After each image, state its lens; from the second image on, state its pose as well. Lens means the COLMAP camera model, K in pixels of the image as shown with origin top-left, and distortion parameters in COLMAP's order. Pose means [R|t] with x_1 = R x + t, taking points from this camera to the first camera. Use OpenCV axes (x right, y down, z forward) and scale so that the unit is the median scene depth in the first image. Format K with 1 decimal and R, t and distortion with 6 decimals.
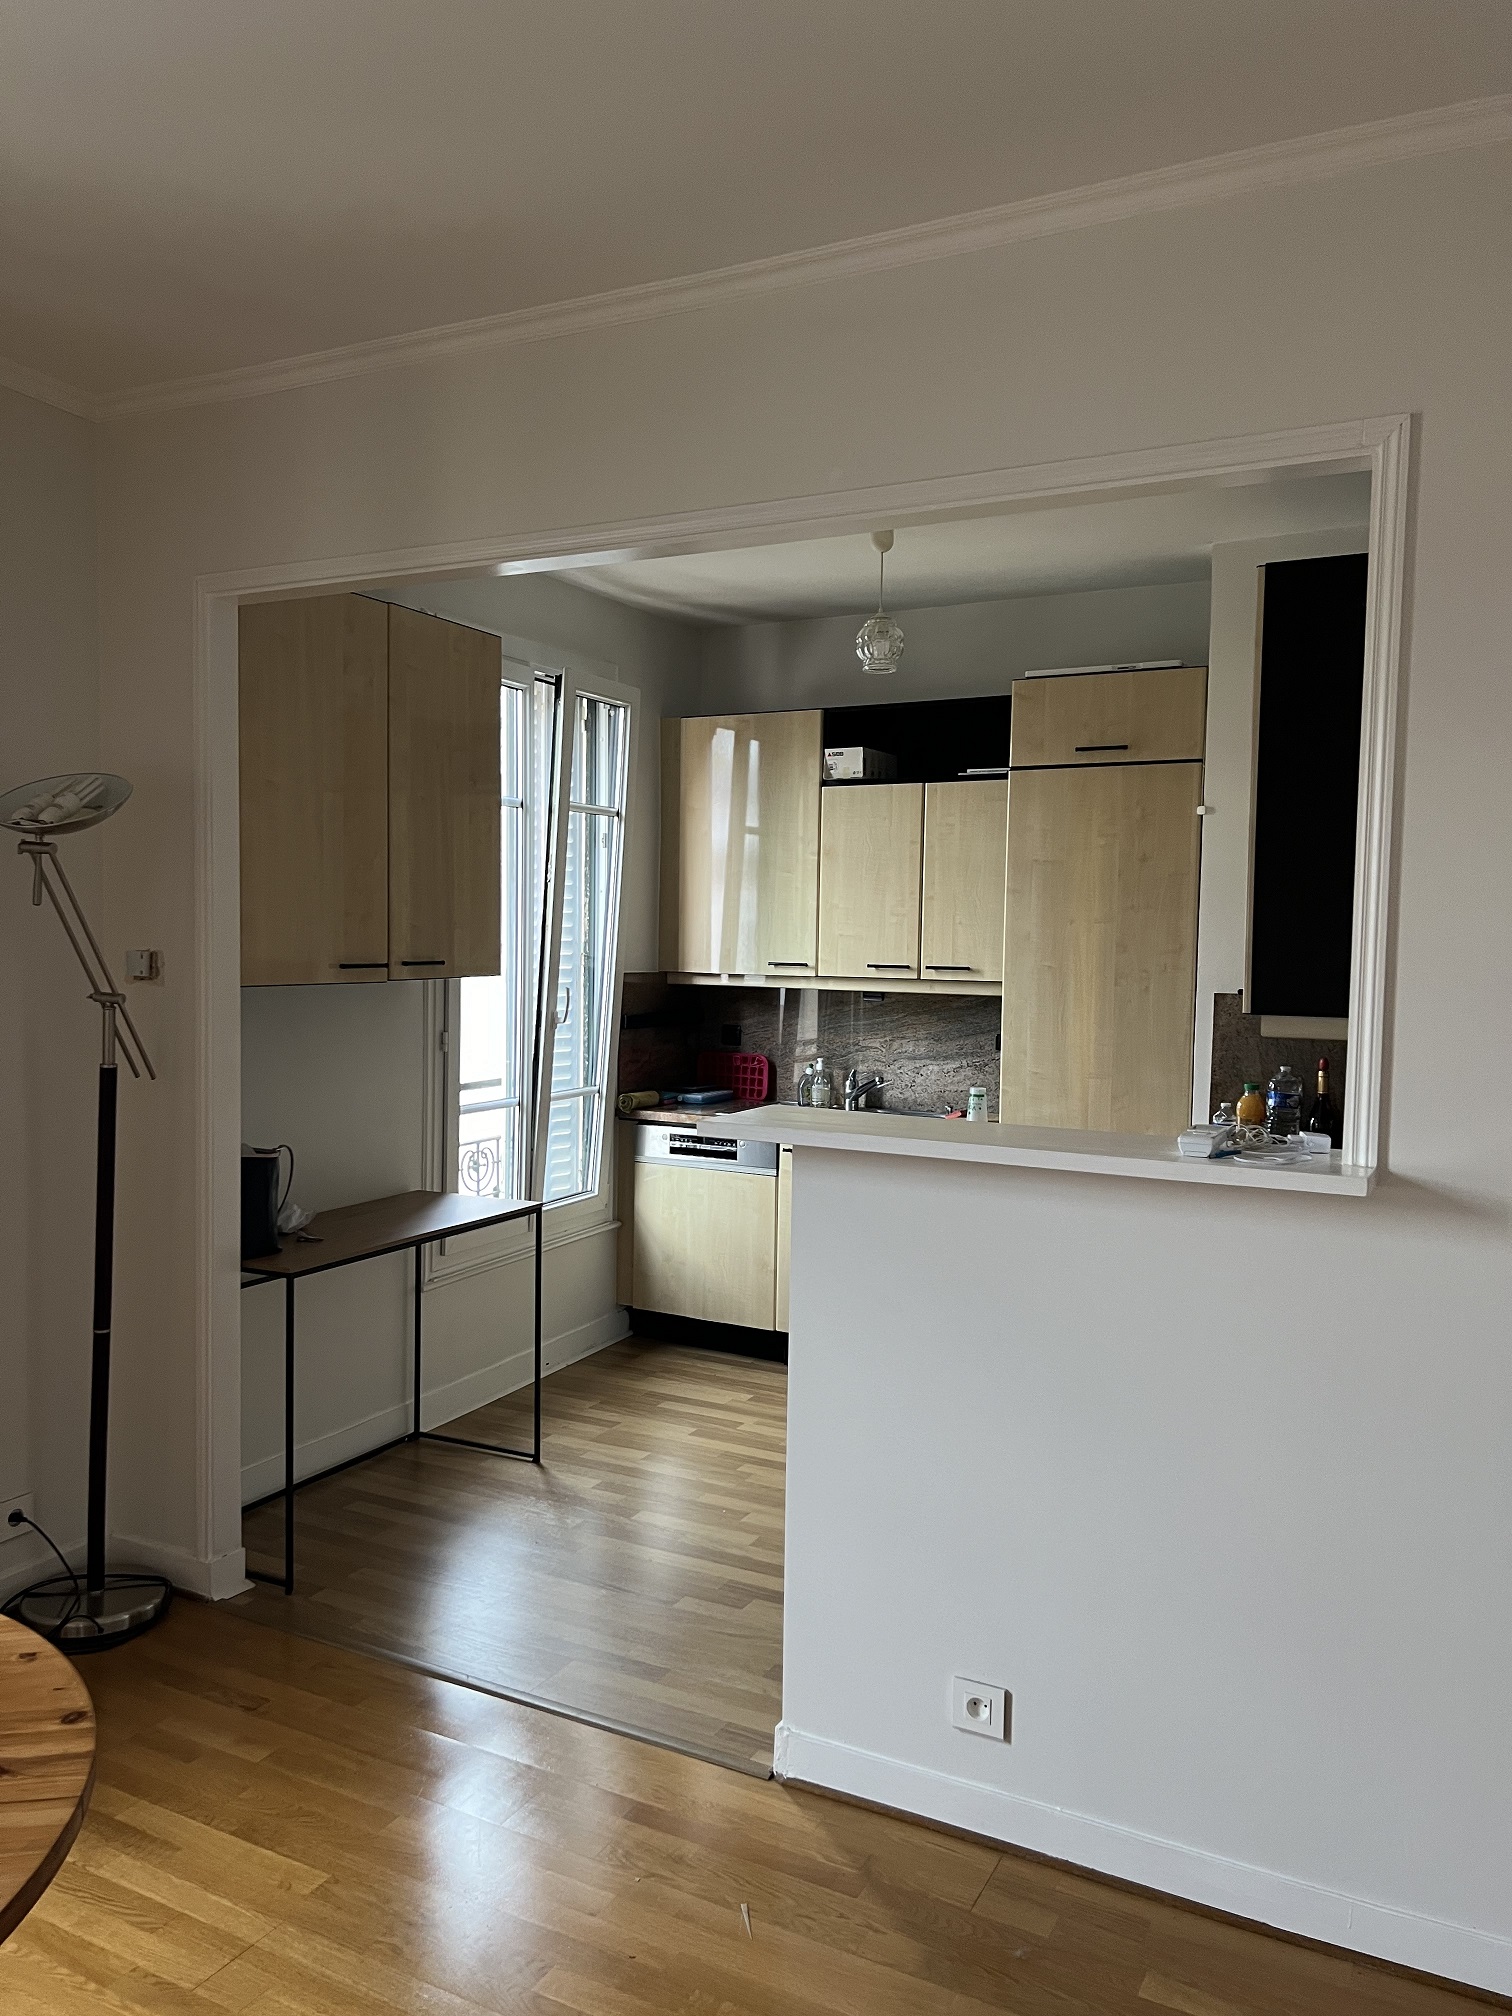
lens RADIAL K [[1497.5, 0, 756.4], [0, 1497.5, 1022.6], [0, 0, 1]] dist [0.085874, -0.118909]
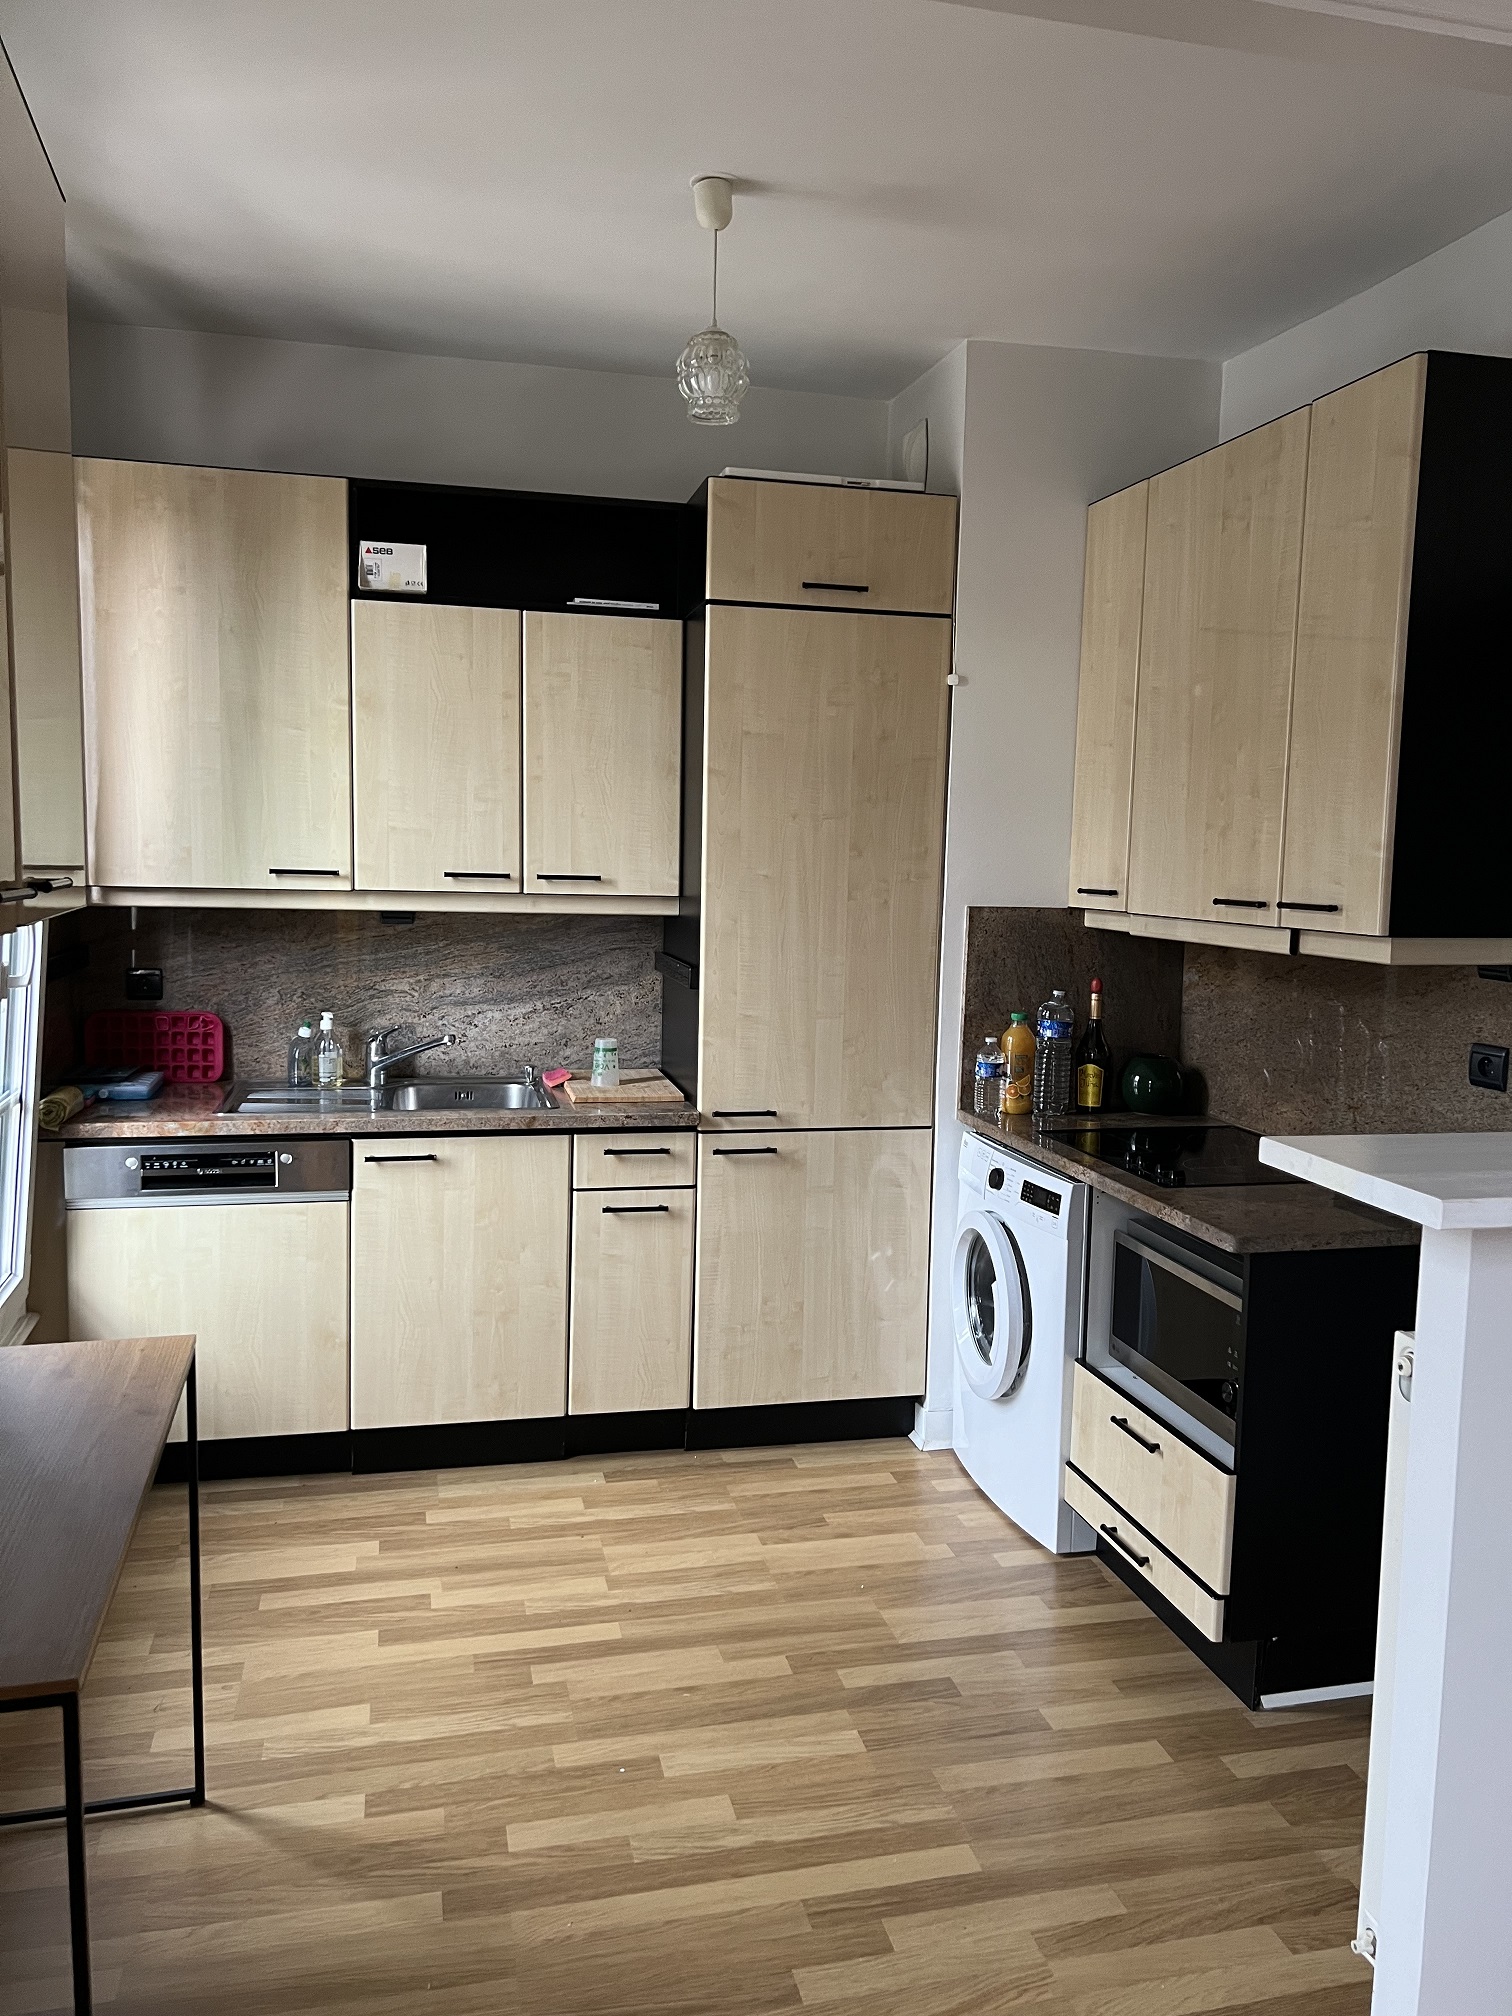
lens RADIAL K [[1497.5, 0, 756.4], [0, 1497.5, 1022.6], [0, 0, 1]] dist [0.085874, -0.118909]
pose [[0.744389, -0.075106, 0.663509, -0.284243], [0.029093, 0.996359, 0.080143, -0.021651], [-0.667112, -0.040354, 0.743864, 0.395709]]
